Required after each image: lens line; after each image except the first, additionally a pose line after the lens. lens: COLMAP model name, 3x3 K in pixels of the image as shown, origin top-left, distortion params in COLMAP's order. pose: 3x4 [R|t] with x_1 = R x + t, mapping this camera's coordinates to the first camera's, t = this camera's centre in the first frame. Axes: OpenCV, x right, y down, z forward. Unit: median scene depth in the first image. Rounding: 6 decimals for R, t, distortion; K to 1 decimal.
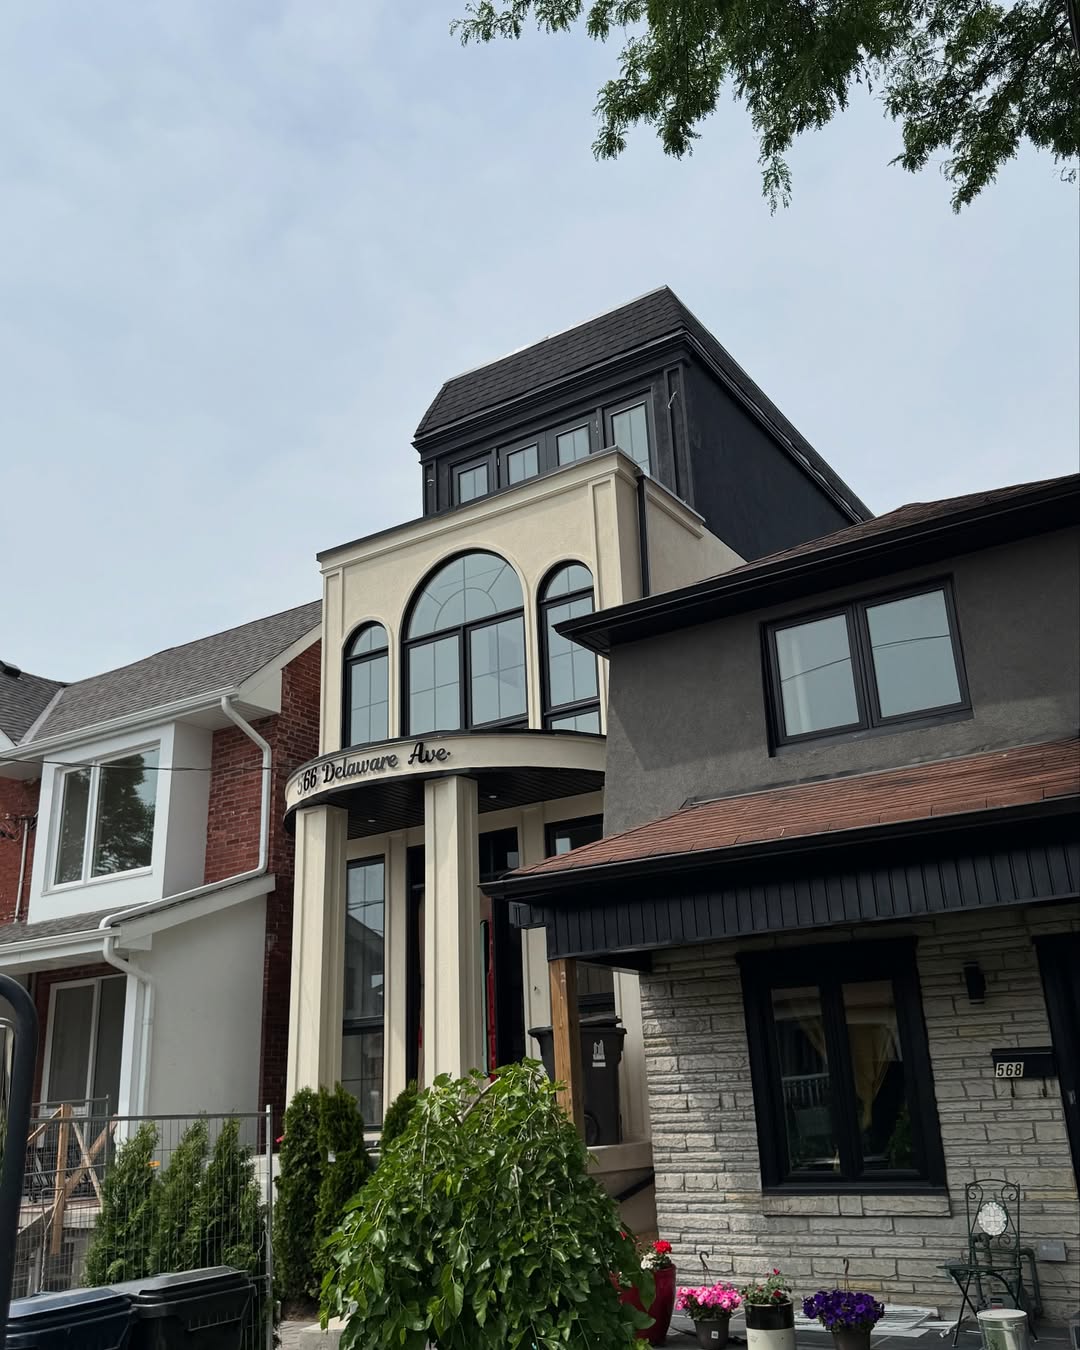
lens RADIAL K [[1215.7, 0, 540.0], [0, 1215.7, 675.0], [0, 0, 1]] dist [0.066073, -0.017037]
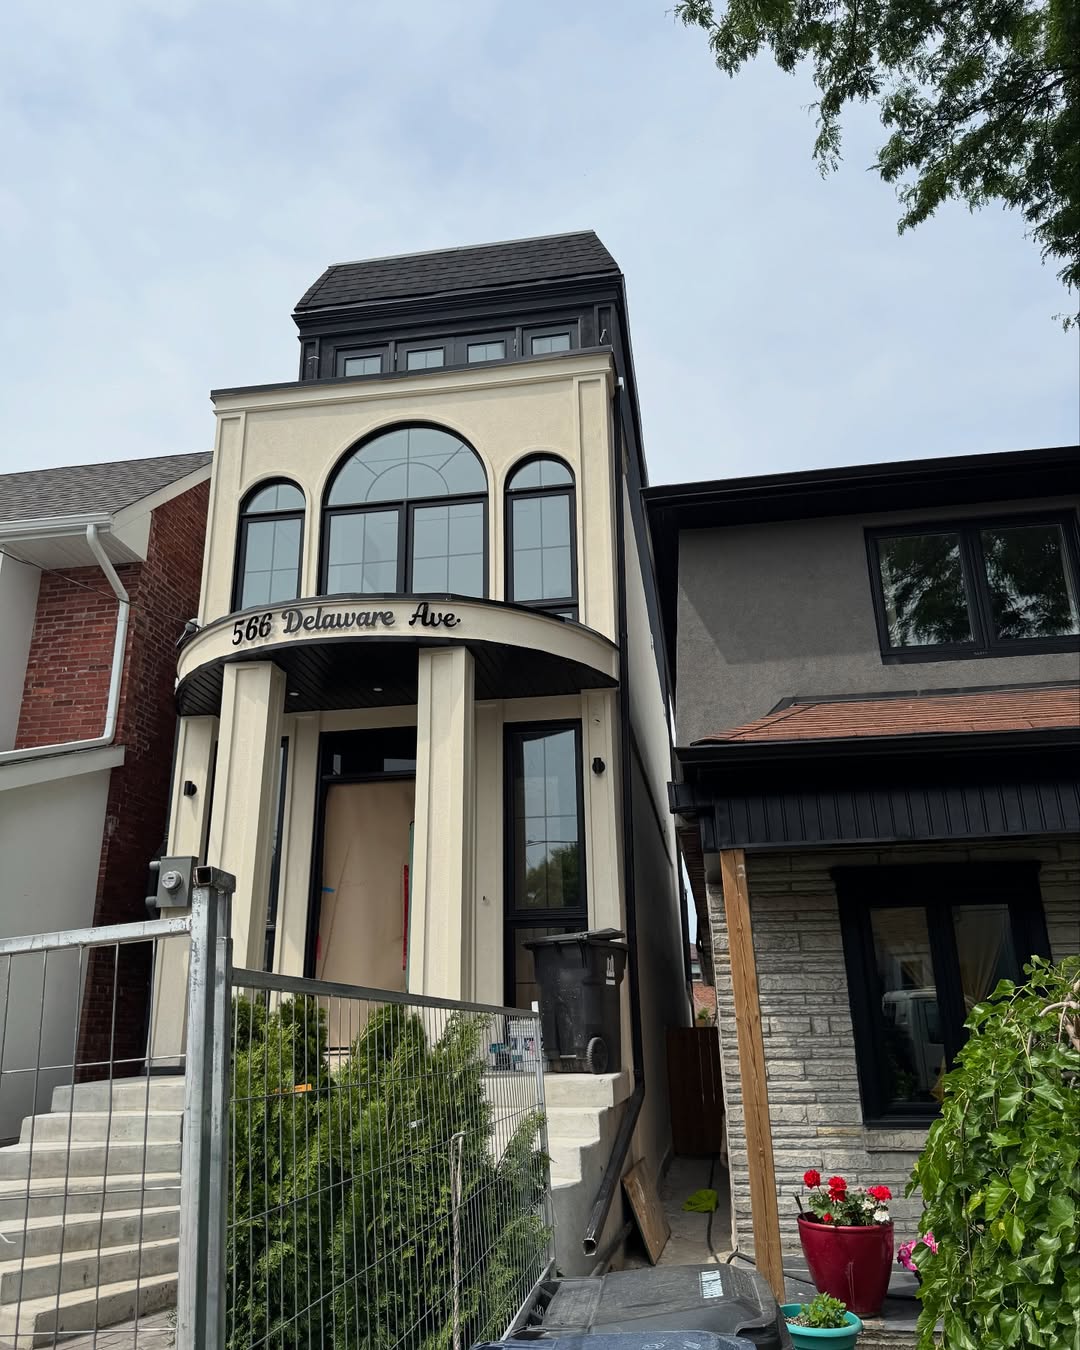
lens RADIAL K [[1023.2, 0, 540.0], [0, 1023.2, 675.0], [0, 0, 1]] dist [0.039619, -0.001947]
pose [[0.908748, 0.156448, 0.386912, -0.293888], [-0.154475, 0.987326, -0.036407, 0.119028], [-0.387704, -0.026683, 0.921397, 0.303058]]
